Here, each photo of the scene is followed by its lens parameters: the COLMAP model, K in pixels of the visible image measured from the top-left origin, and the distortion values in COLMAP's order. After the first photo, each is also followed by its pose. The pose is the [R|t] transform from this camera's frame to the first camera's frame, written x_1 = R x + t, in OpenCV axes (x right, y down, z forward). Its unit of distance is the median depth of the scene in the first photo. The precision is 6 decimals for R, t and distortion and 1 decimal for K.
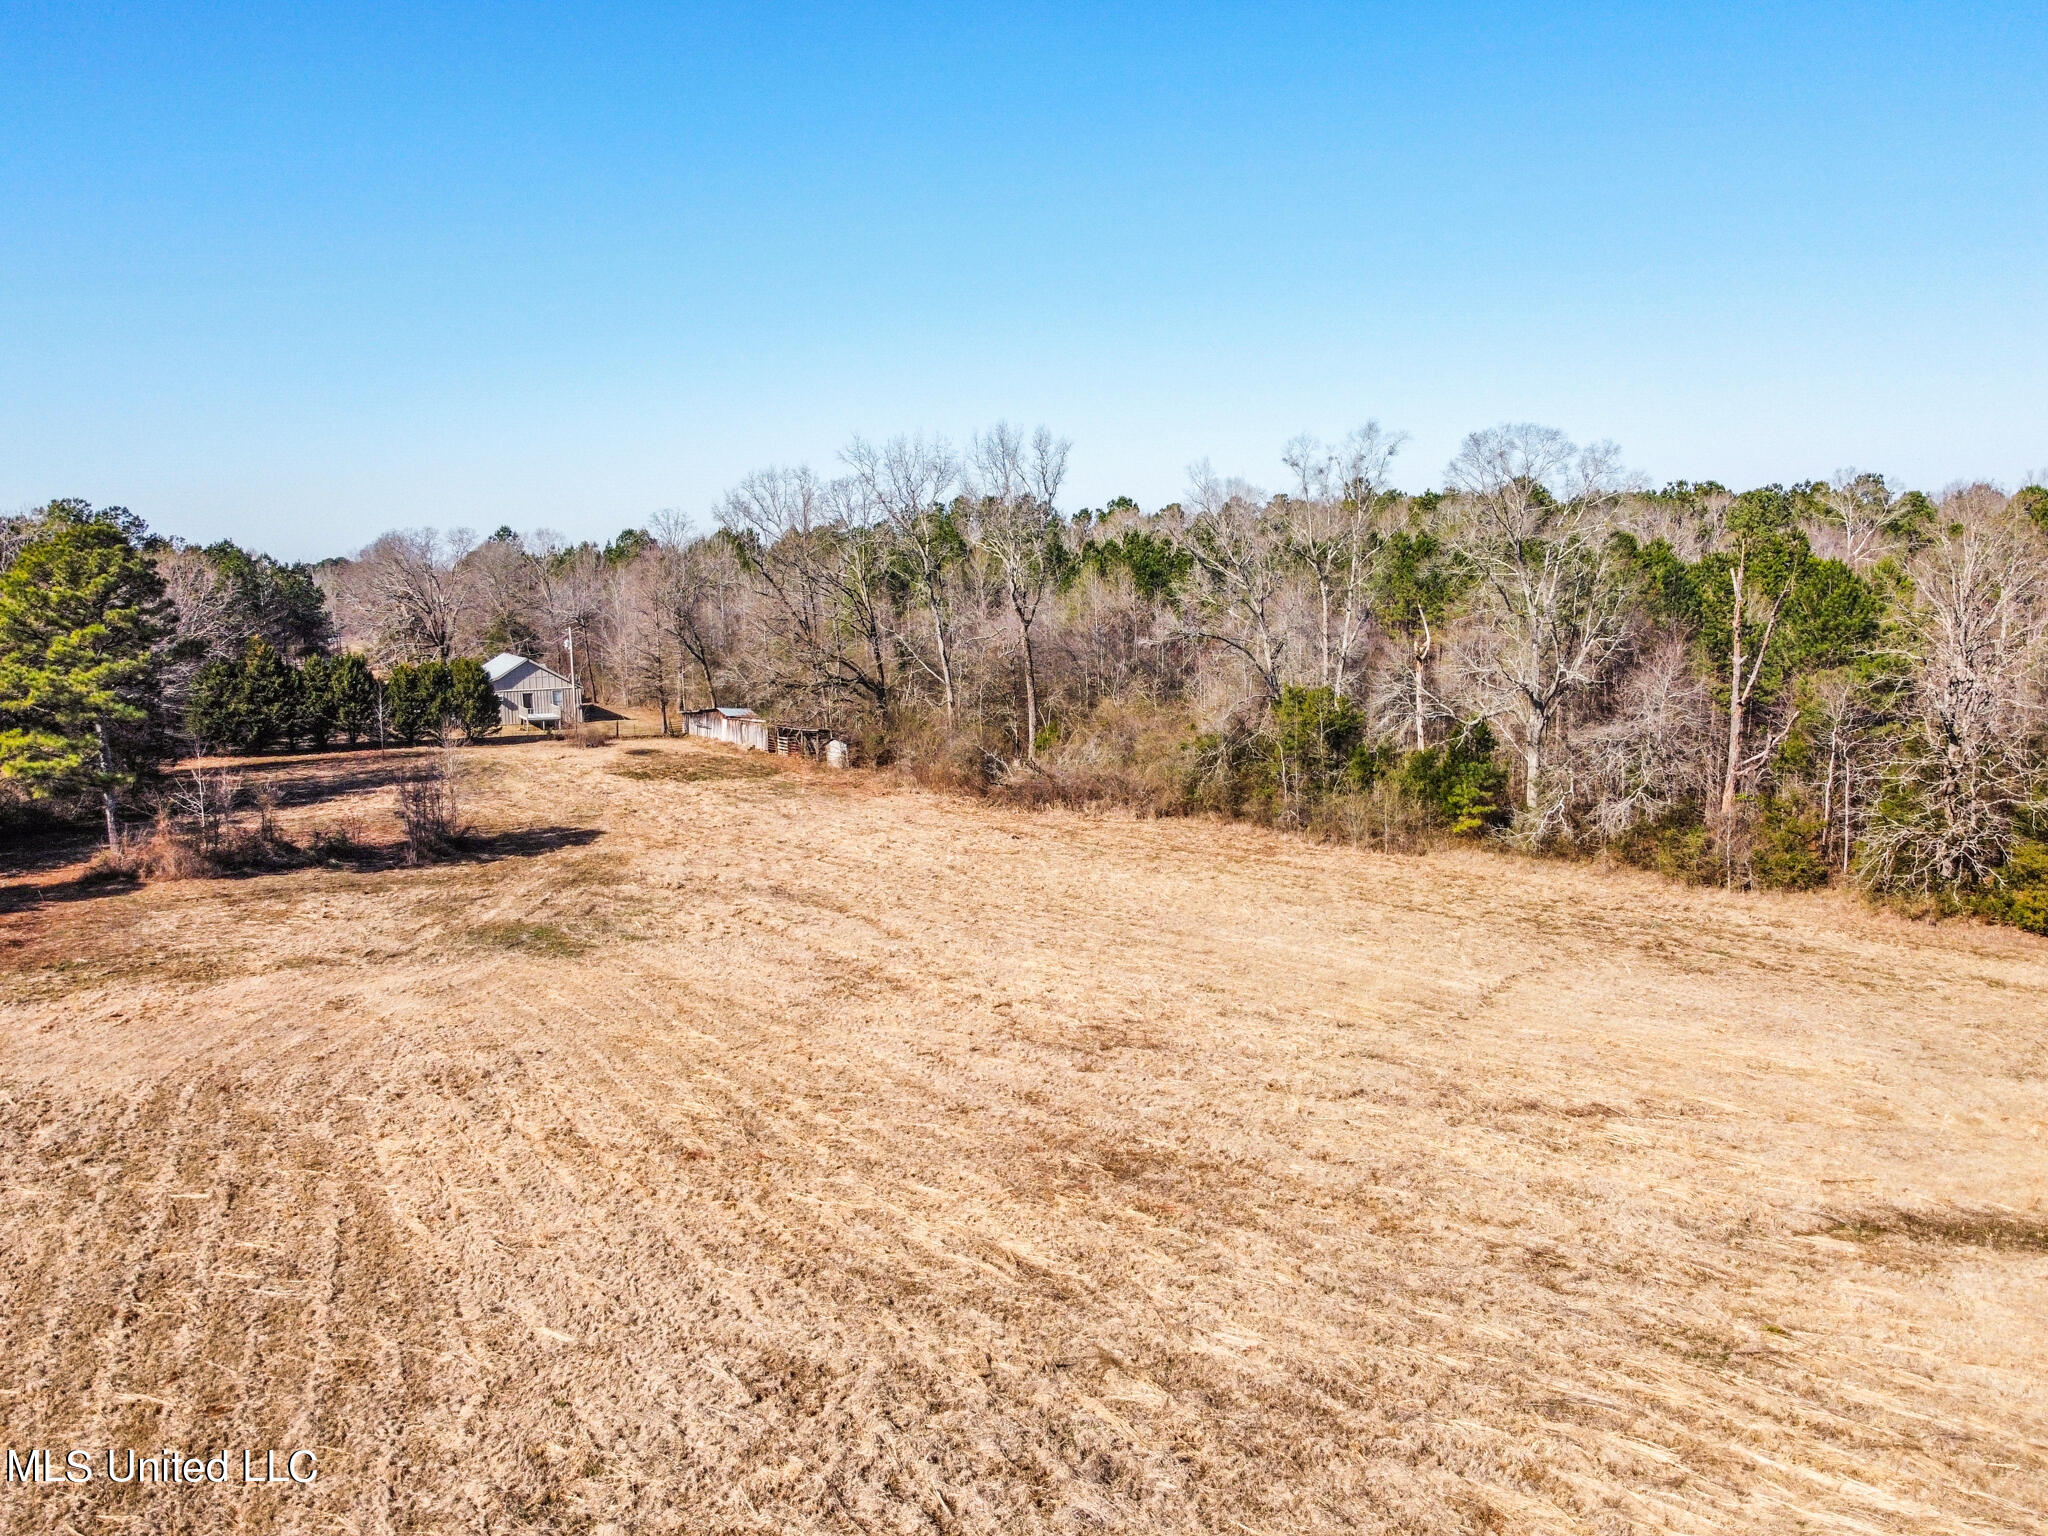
lens RADIAL K [[1459.8, 0, 1023.9], [0, 1459.8, 768.5], [0, 0, 1]] dist [0.003900, 0.001296]
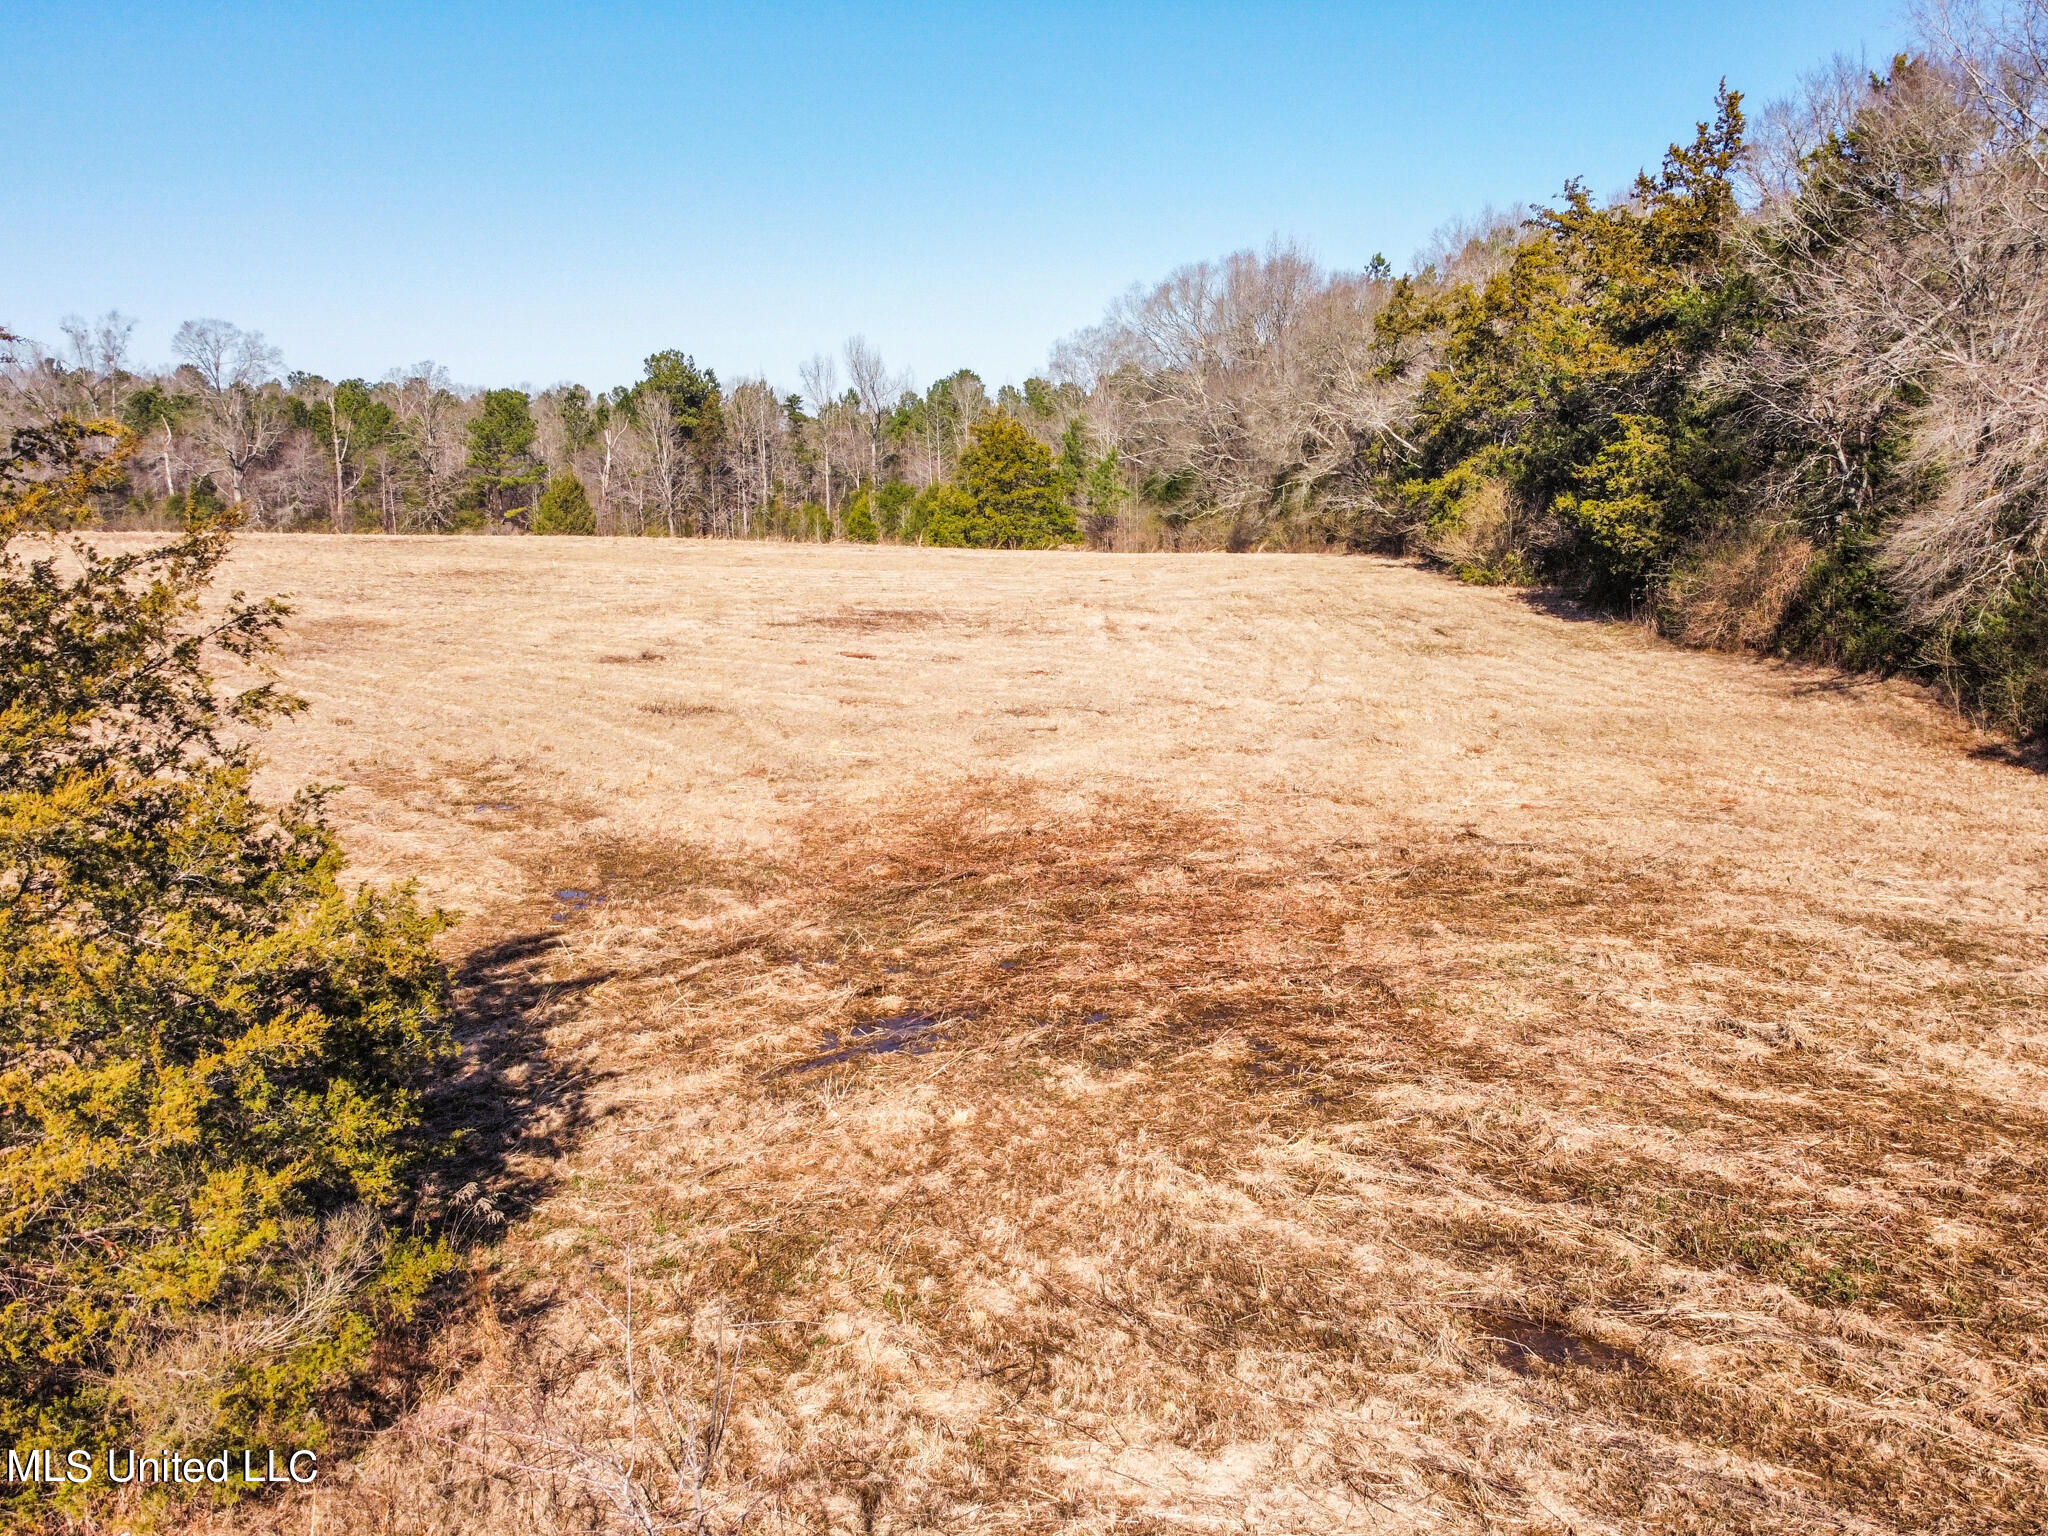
lens RADIAL K [[1459.8, 0, 1024.5], [0, 1459.8, 768.2], [0, 0, 1]] dist [0.003900, 0.001296]
pose [[0.648256, -0.135961, 0.749185, -0.507388], [0.101900, 0.990569, 0.091594, 0.296451], [-0.754573, 0.016966, 0.655997, -1.116364]]
